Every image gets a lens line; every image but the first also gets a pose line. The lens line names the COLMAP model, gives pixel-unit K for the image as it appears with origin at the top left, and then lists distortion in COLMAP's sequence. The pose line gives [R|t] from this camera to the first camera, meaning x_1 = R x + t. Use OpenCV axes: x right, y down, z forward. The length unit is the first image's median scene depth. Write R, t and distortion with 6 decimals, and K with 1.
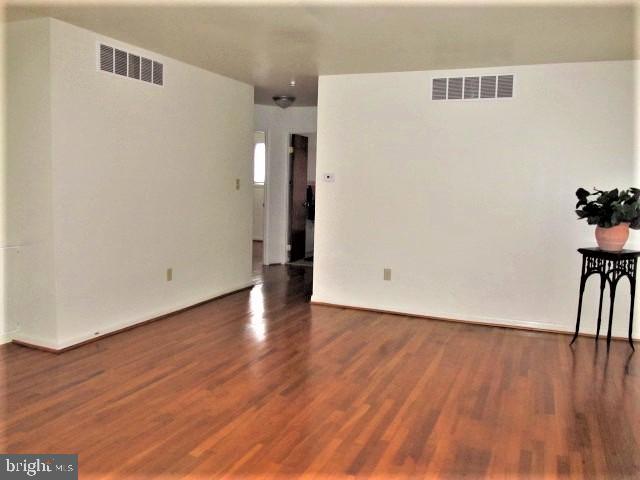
lens RADIAL K [[527.3, 0, 320.0], [0, 527.3, 240.0], [0, 0, 1]] dist [-0.055496, -0.003341]
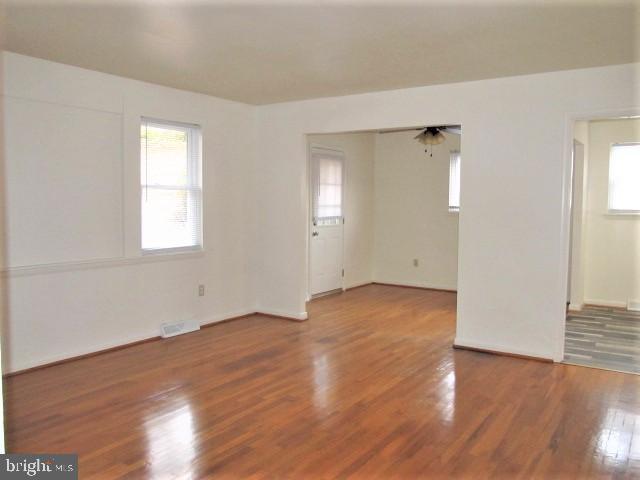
lens RADIAL K [[527.3, 0, 320.0], [0, 527.3, 240.0], [0, 0, 1]] dist [-0.055496, -0.003341]
pose [[-0.981763, -0.050383, 0.183309, -0.164016], [-0.017155, 0.983787, 0.178518, -0.171584], [-0.189332, 0.172118, -0.966710, 1.507300]]
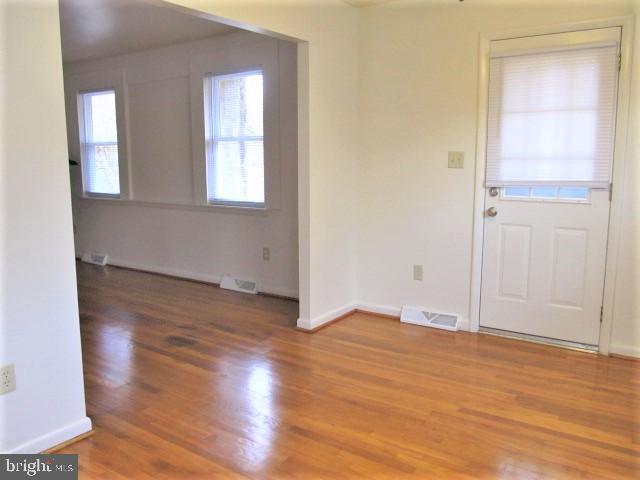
lens RADIAL K [[527.3, 0, 320.0], [0, 527.3, 240.0], [0, 0, 1]] dist [-0.055496, -0.003341]
pose [[0.187913, -0.176025, 0.966283, -0.740452], [0.108073, 0.981541, 0.157788, -0.008660], [-0.976222, 0.074779, 0.203468, -0.045890]]
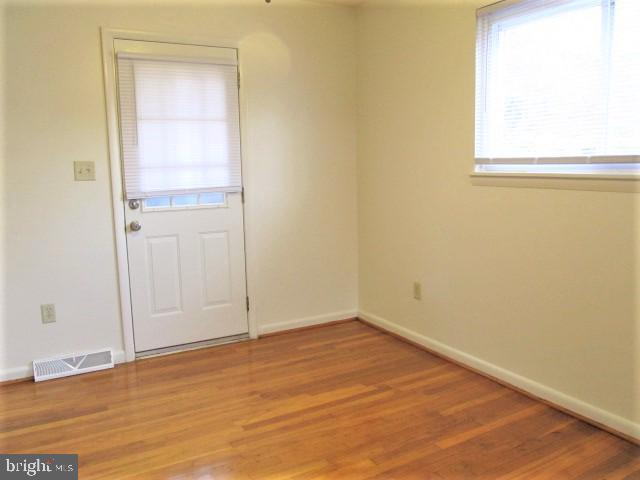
lens RADIAL K [[527.3, 0, 320.0], [0, 527.3, 240.0], [0, 0, 1]] dist [-0.055496, -0.003341]
pose [[-0.799891, -0.096378, 0.592356, -0.536961], [0.057662, 0.970113, 0.235703, -0.037711], [-0.597369, 0.222693, -0.770427, 0.301567]]
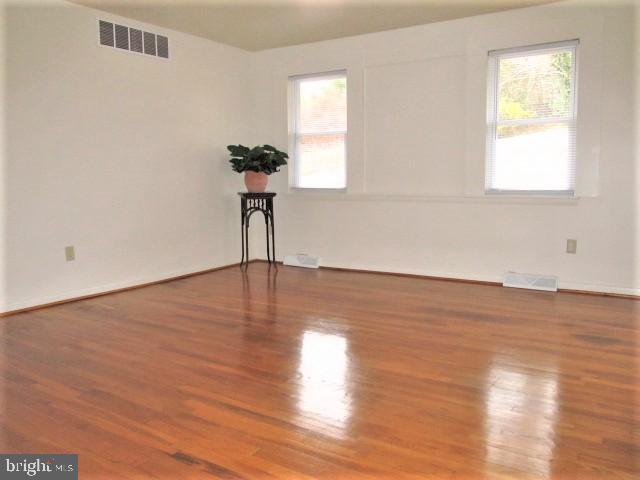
lens RADIAL K [[527.3, 0, 320.0], [0, 527.3, 240.0], [0, 0, 1]] dist [-0.055496, -0.003341]
pose [[0.166142, -0.146940, 0.975093, -0.747956], [0.117232, 0.984766, 0.128423, -0.014987], [-0.979109, 0.092976, 0.180837, 0.618535]]
